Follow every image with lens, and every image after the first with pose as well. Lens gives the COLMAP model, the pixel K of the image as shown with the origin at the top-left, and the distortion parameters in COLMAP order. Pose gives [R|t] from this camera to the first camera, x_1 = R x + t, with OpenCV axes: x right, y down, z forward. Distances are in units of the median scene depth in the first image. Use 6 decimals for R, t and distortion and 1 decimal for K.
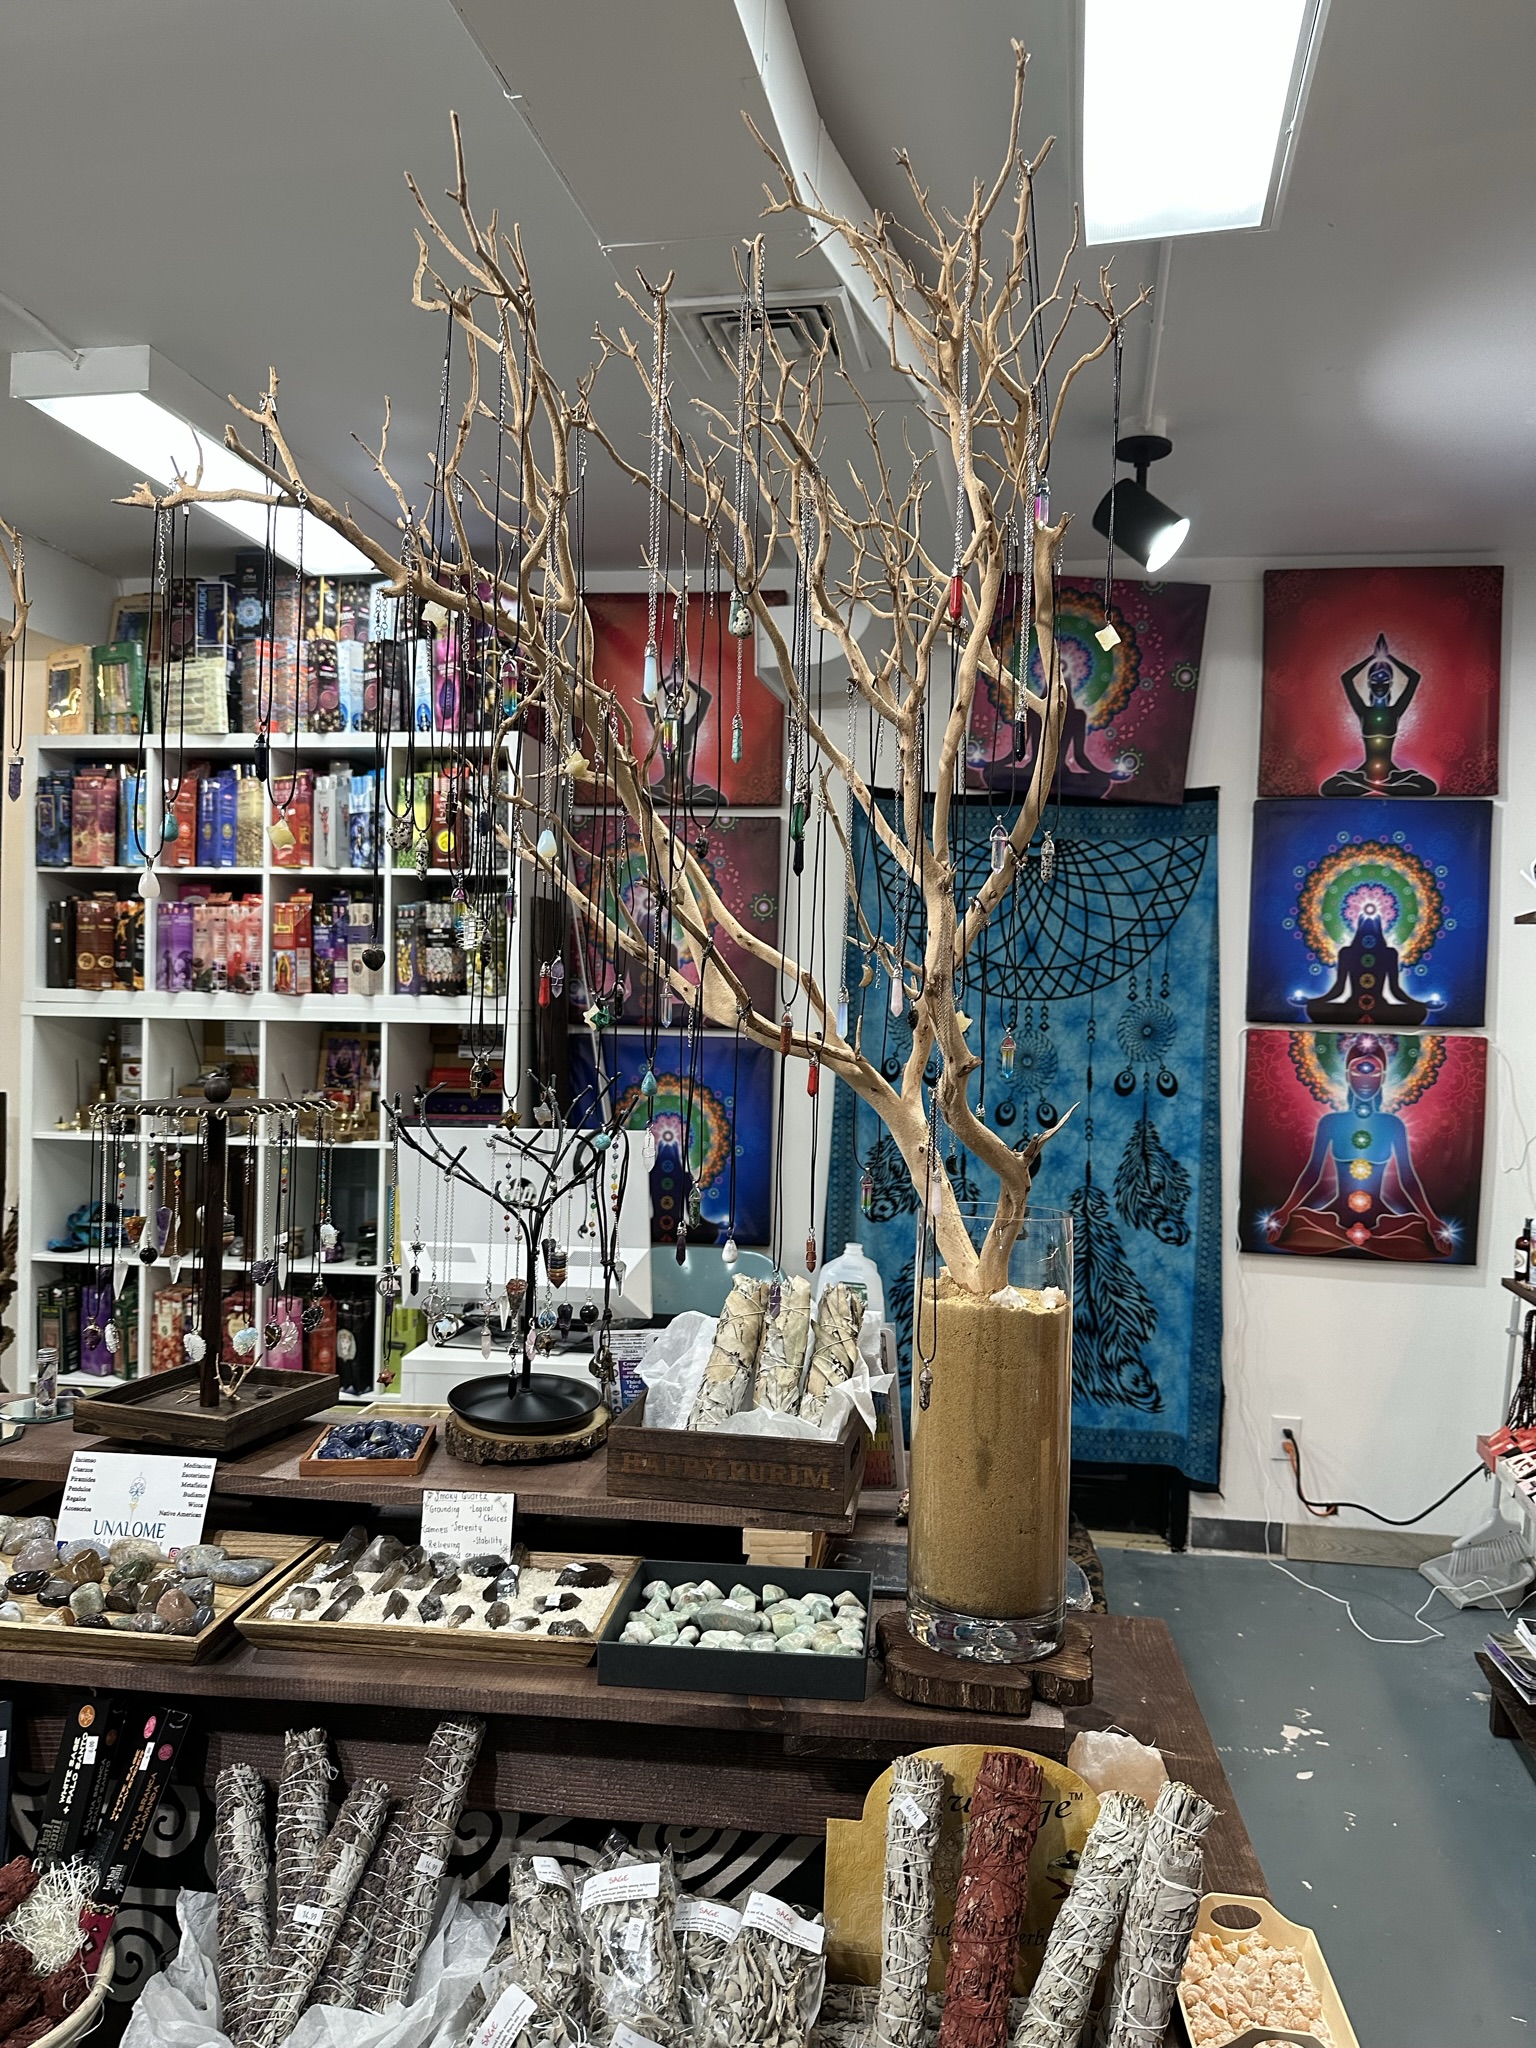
lens RADIAL K [[1505.9, 0, 768.0], [0, 1505.9, 1024.0], [0, 0, 1]] dist [0.041730, -0.002962]
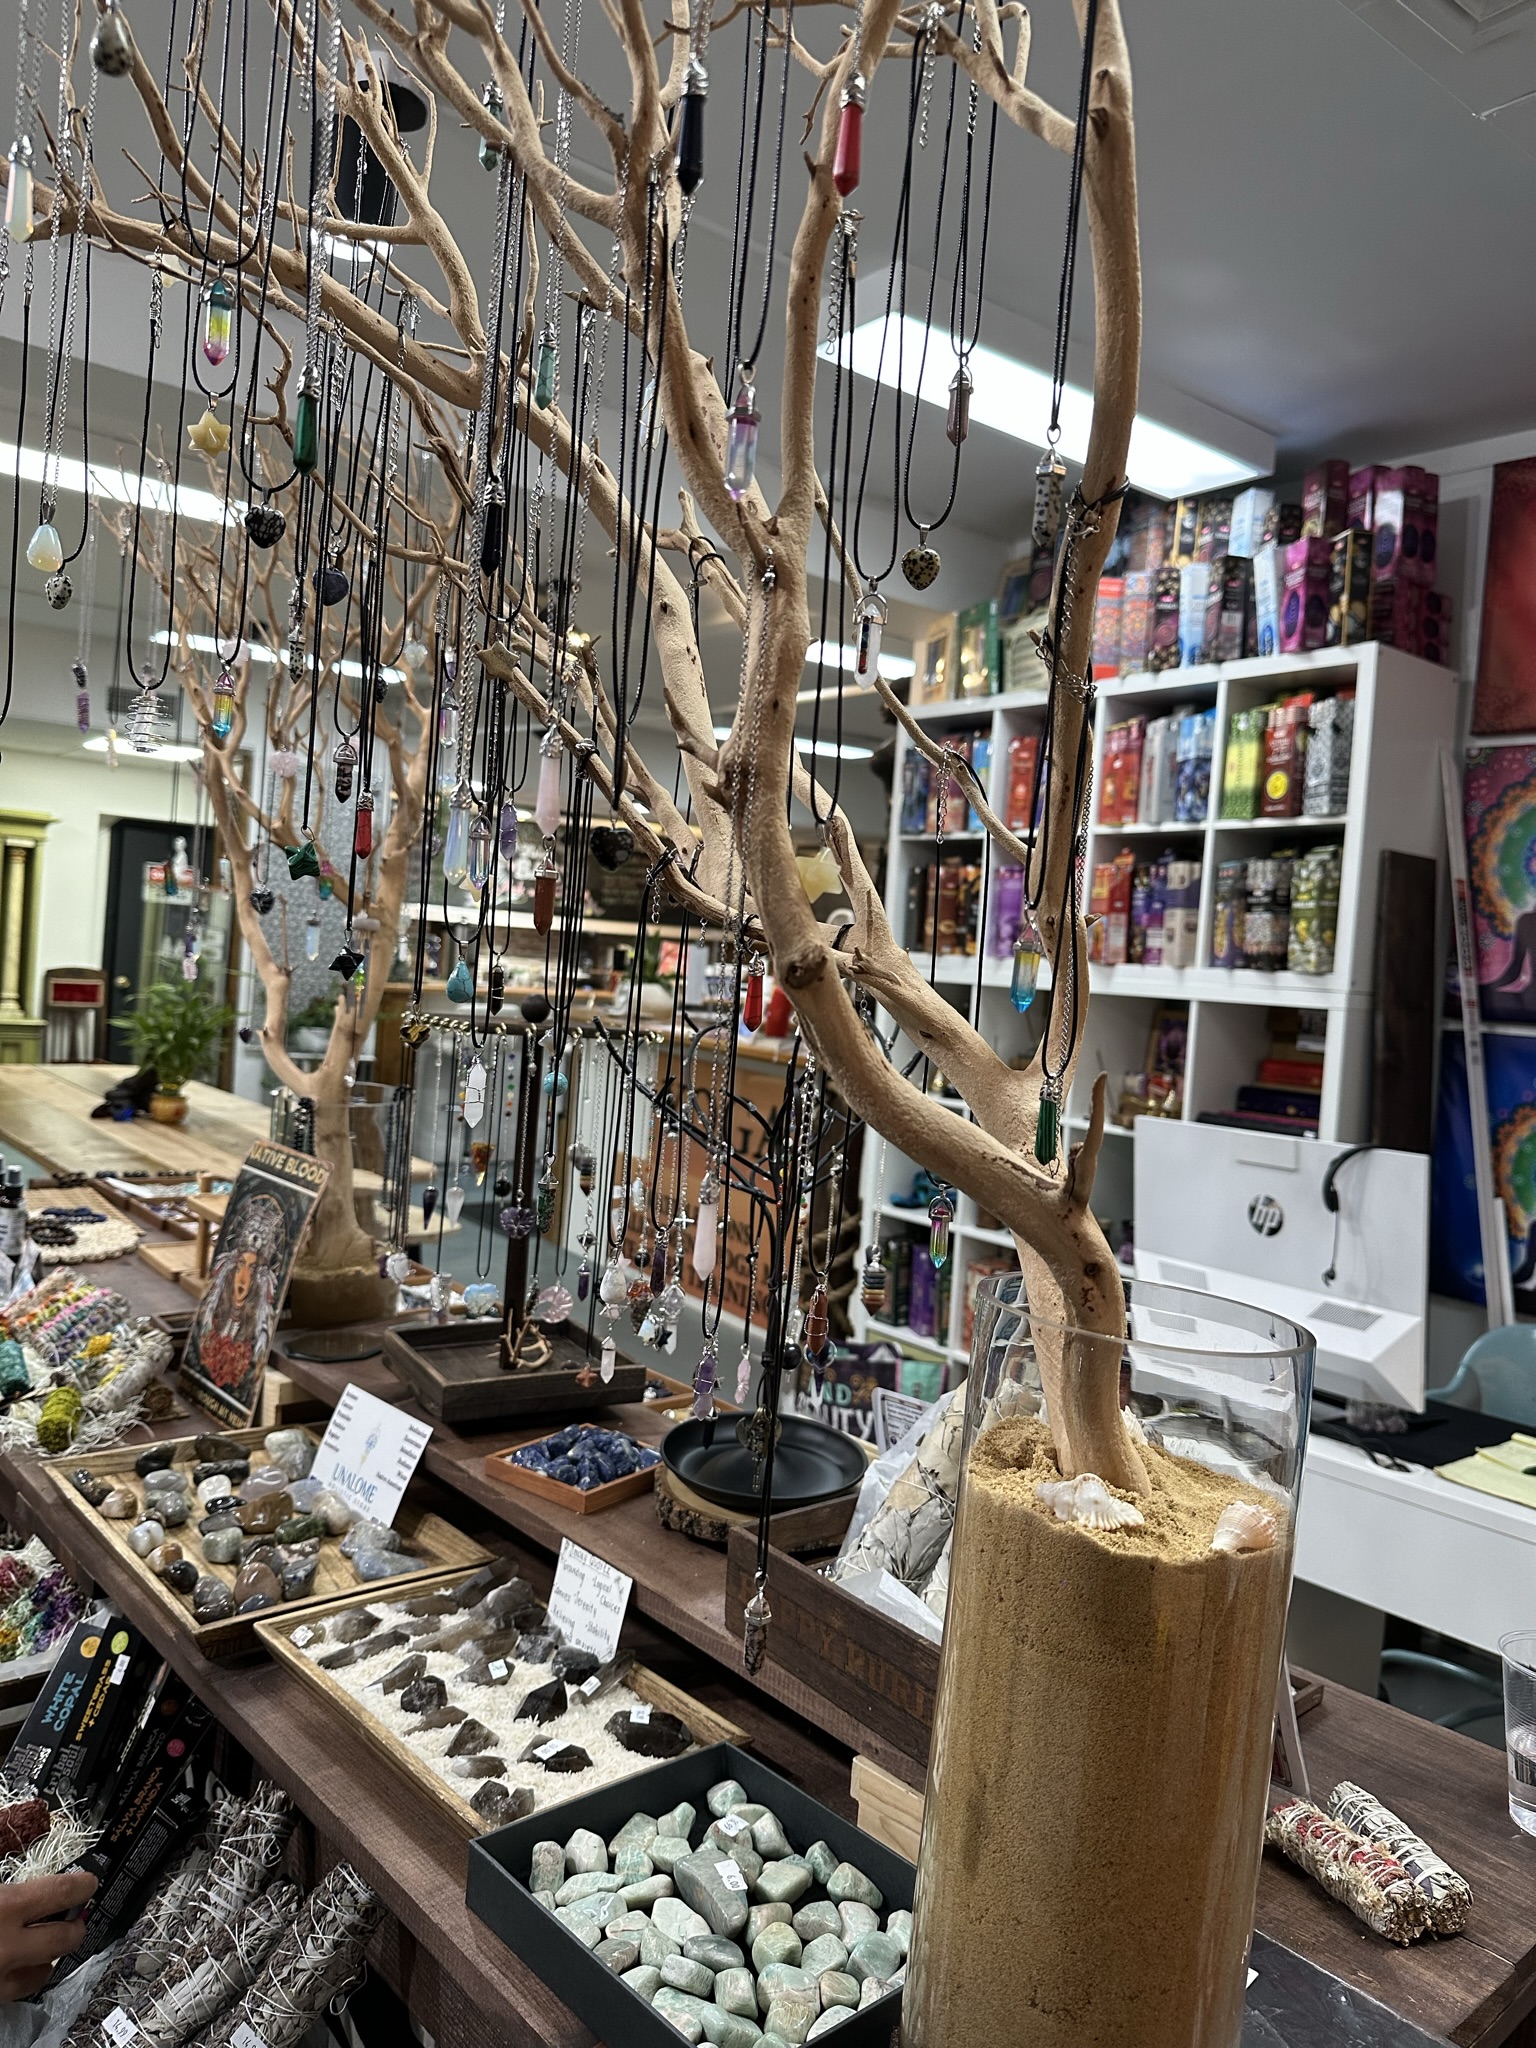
lens RADIAL K [[1457.7, 0, 767.8], [0, 1457.7, 1058.7], [0, 0, 1]] dist [0.004213, 0.001439]
pose [[0.741294, 0.071719, -0.667337, 0.126412], [-0.060254, 0.997371, 0.040257, 0.014030], [0.668470, 0.010368, 0.743667, 0.209708]]
